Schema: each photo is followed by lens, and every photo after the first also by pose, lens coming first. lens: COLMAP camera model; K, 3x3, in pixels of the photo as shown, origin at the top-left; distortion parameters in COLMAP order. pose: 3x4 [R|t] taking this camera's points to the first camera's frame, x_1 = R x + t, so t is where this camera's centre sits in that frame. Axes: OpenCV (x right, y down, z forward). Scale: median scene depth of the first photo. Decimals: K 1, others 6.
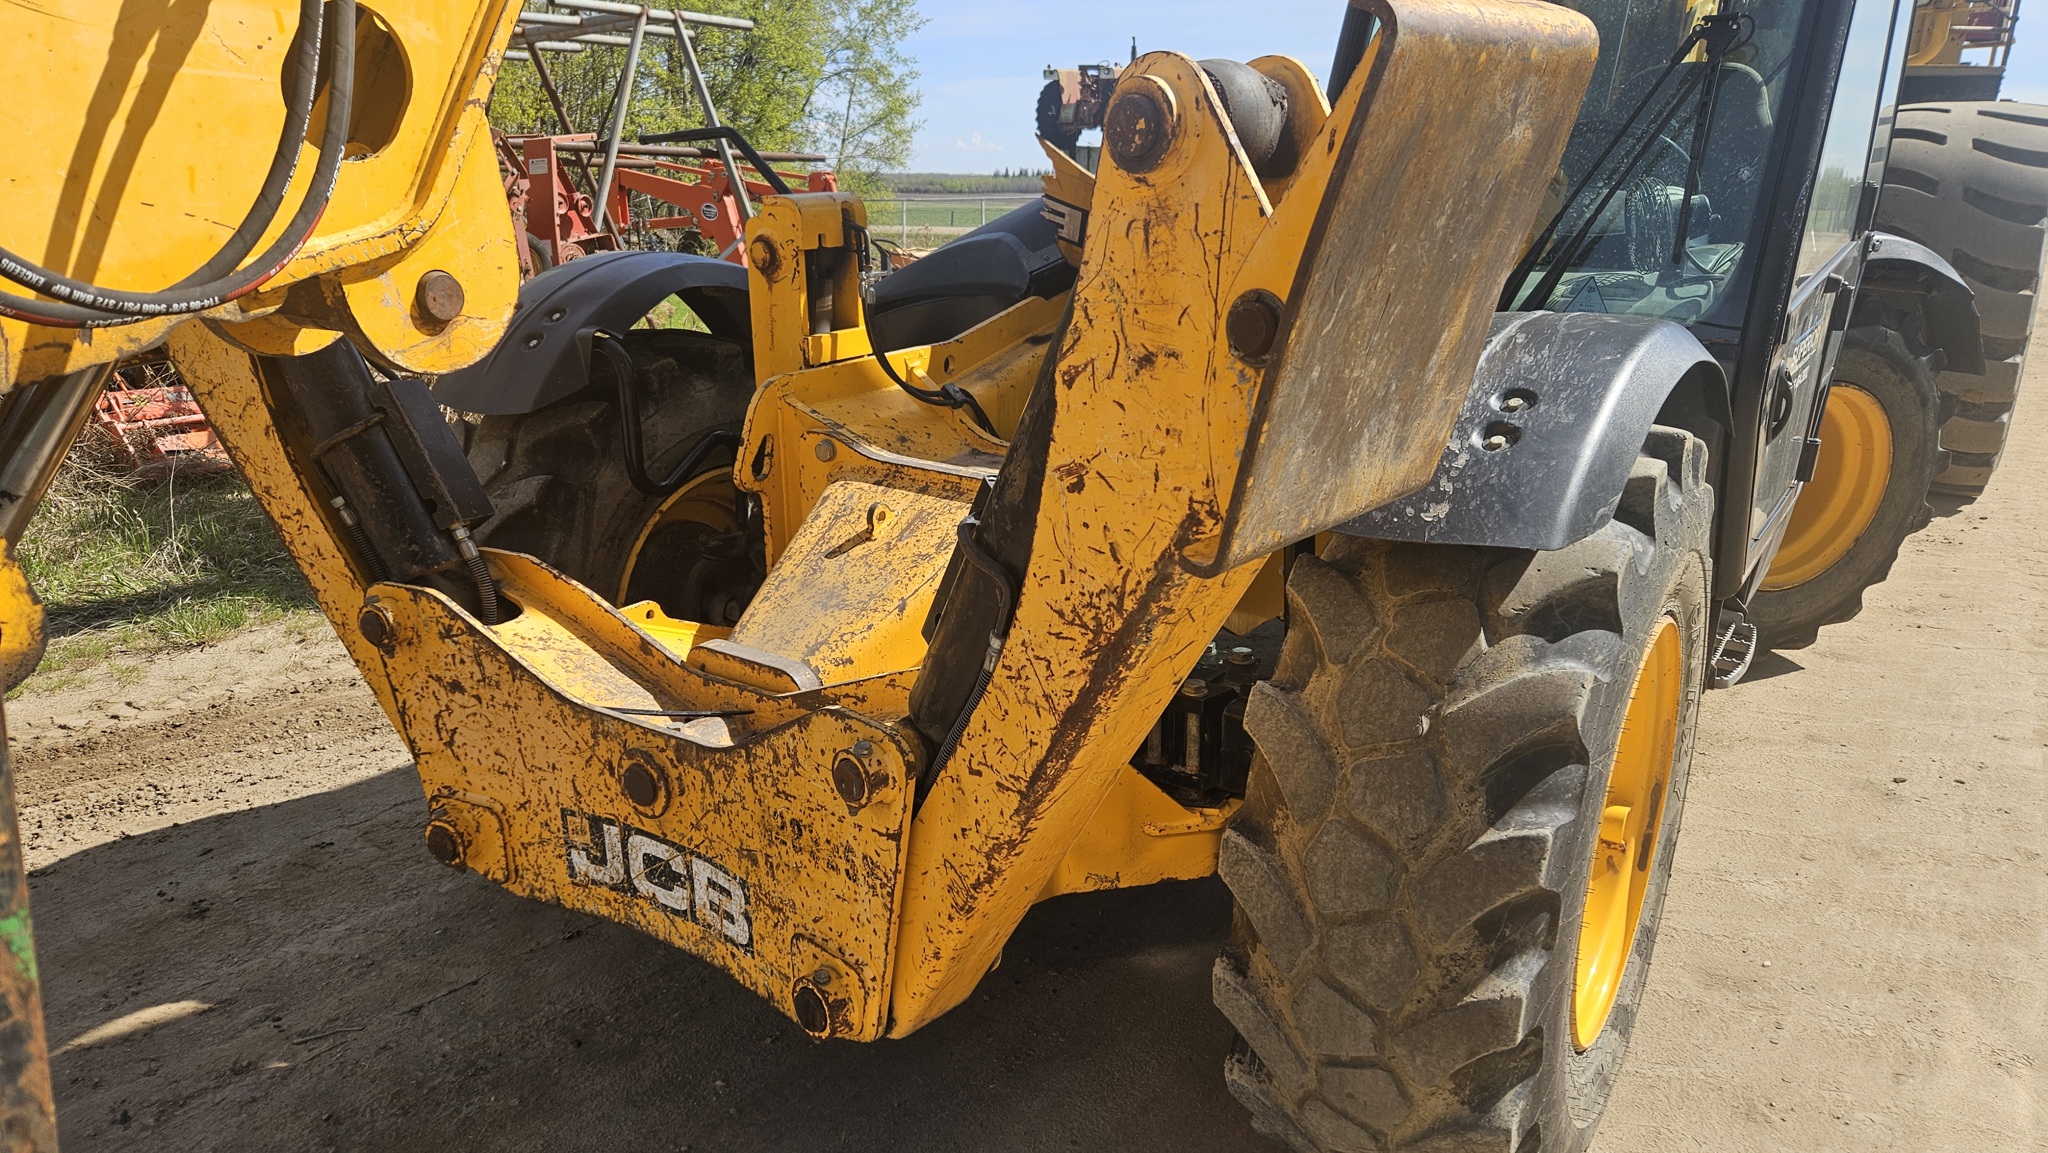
lens RADIAL K [[1359.3, 0, 1012.1], [0, 1359.3, 597.7], [0, 0, 1]] dist [0.086874, -0.082812]
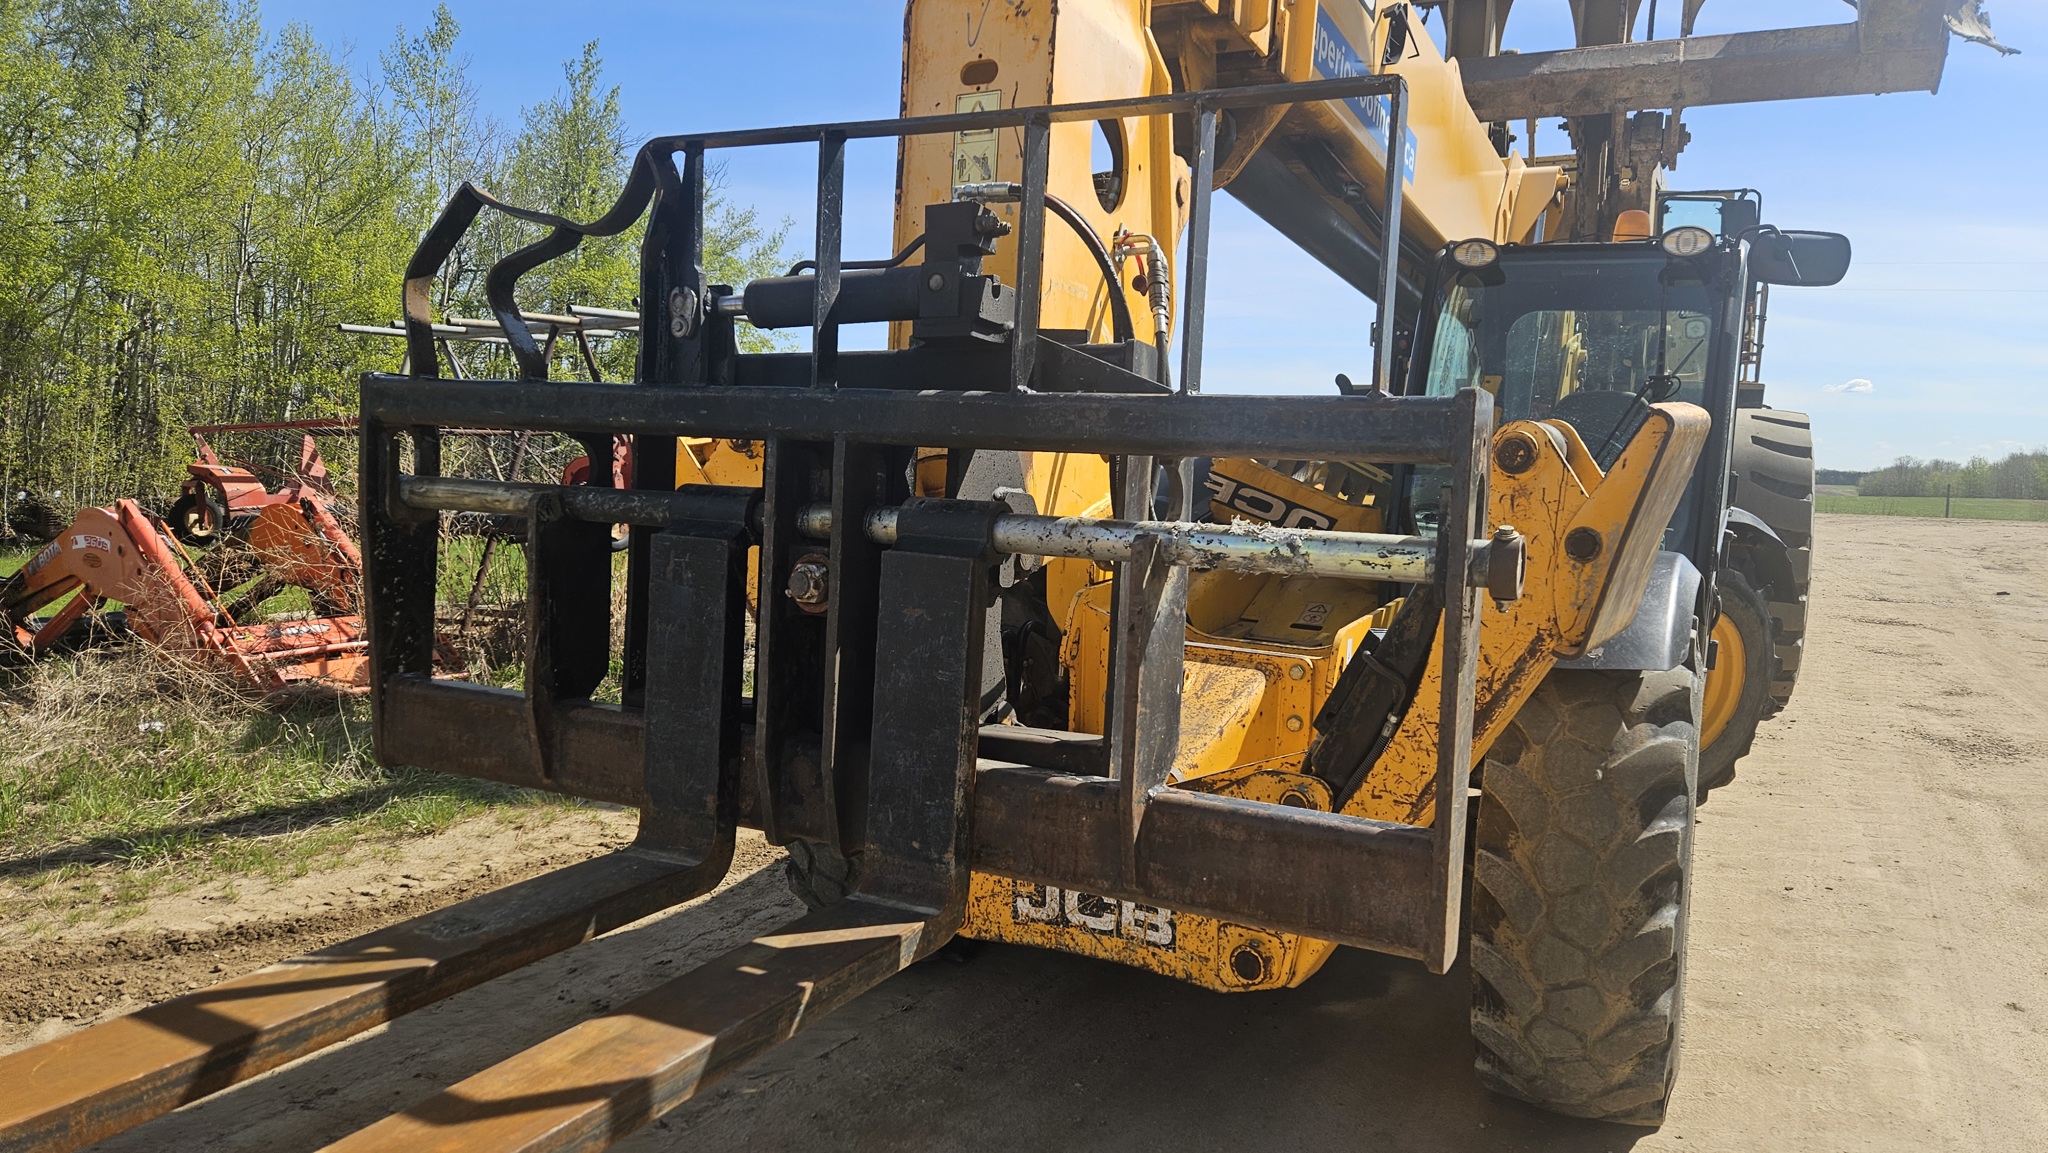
lens RADIAL K [[1383.1, 0, 1028.1], [0, 1383.1, 595.1], [0, 0, 1]] dist [0.070874, -0.067322]
pose [[0.989946, 0.000480, 0.141447, -0.569776], [0.025680, 0.982767, -0.183055, 0.148958], [-0.139097, 0.184847, 0.972874, -0.571793]]
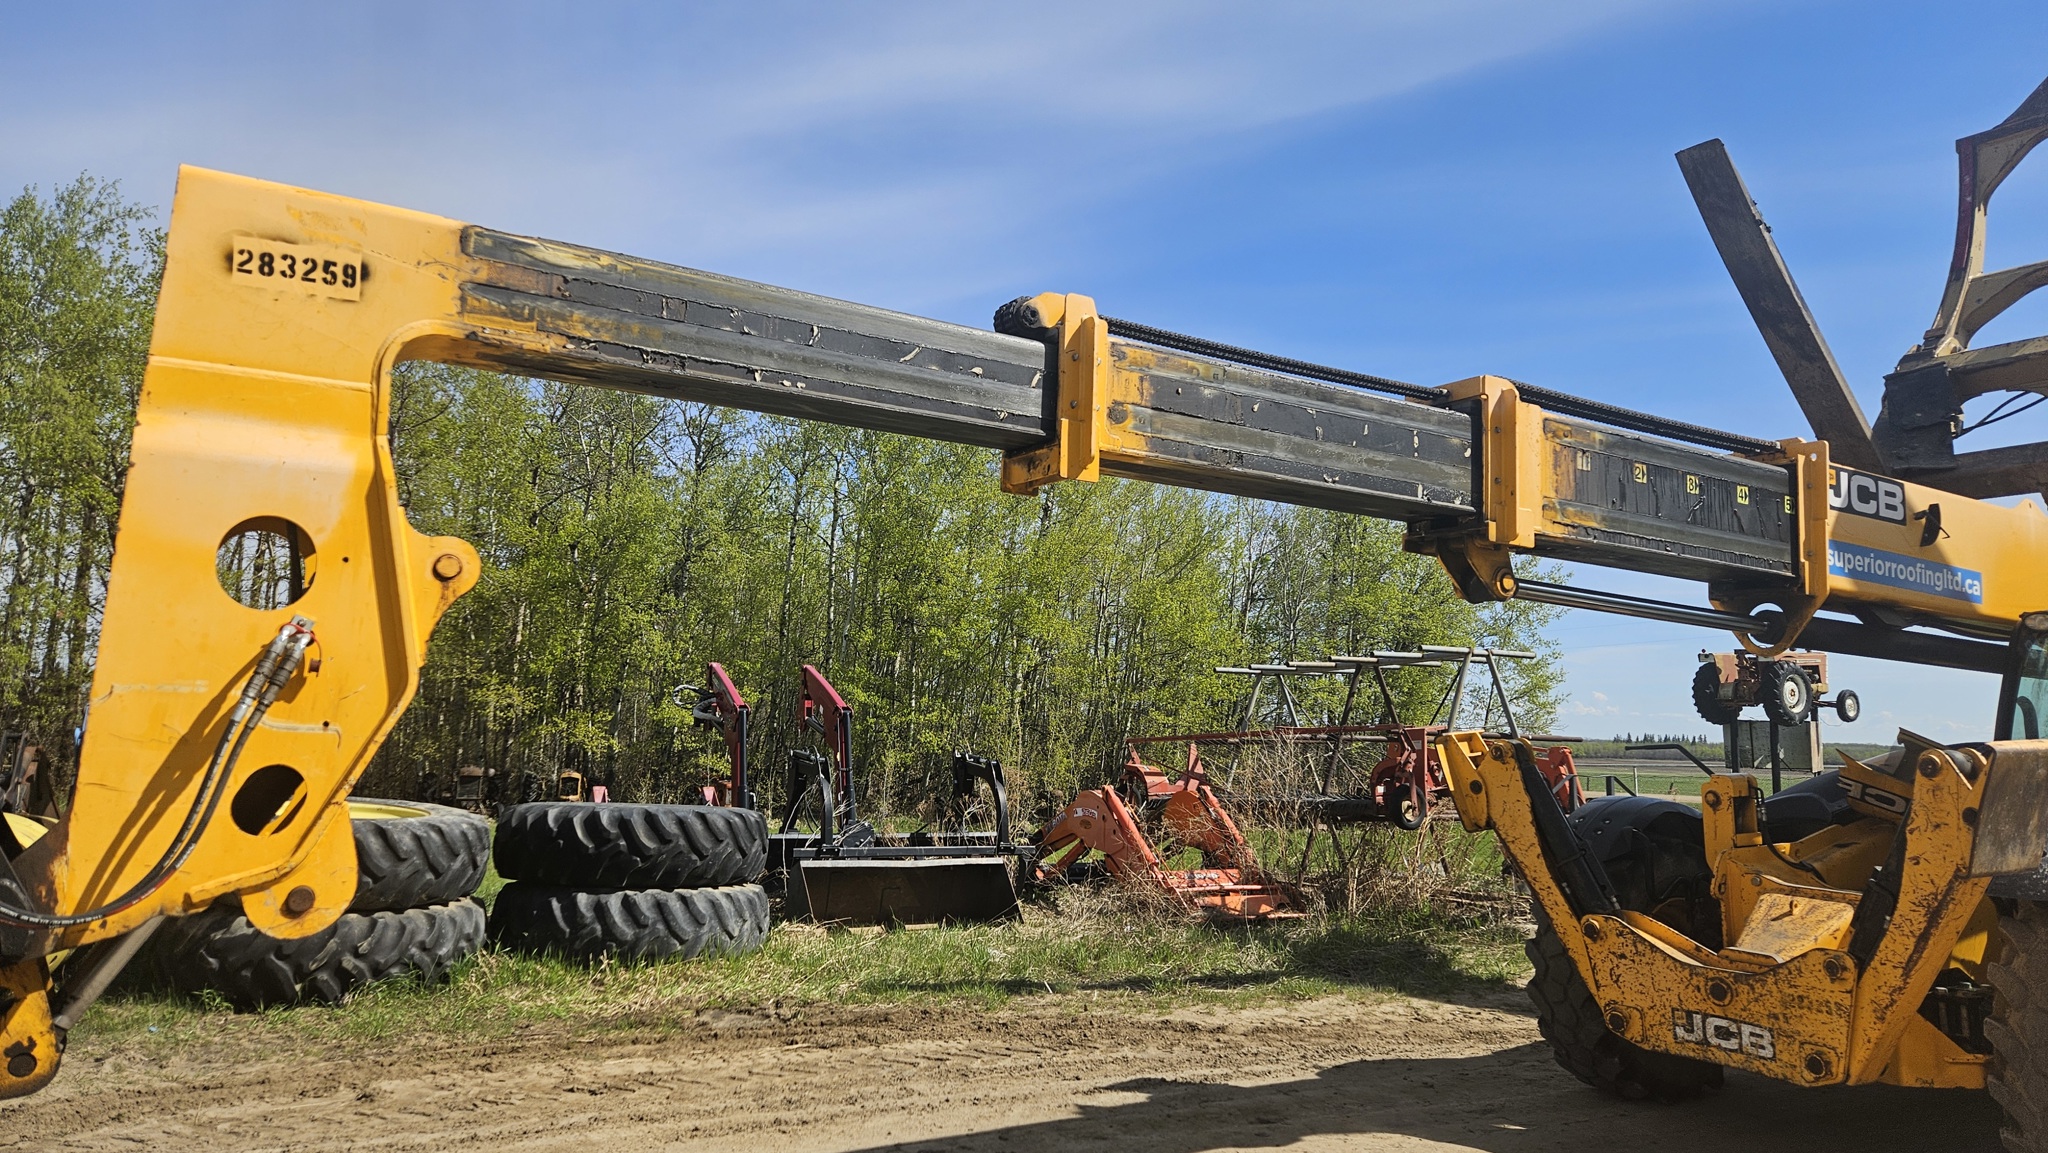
lens RADIAL K [[1378.7, 0, 967.7], [0, 1378.7, 525.2], [0, 0, 1]] dist [0.061459, -0.060751]
pose [[0.907938, -0.050702, -0.416026, -0.422245], [-0.133916, 0.905521, -0.402615, 0.611973], [0.397134, 0.421262, 0.815367, -2.205380]]
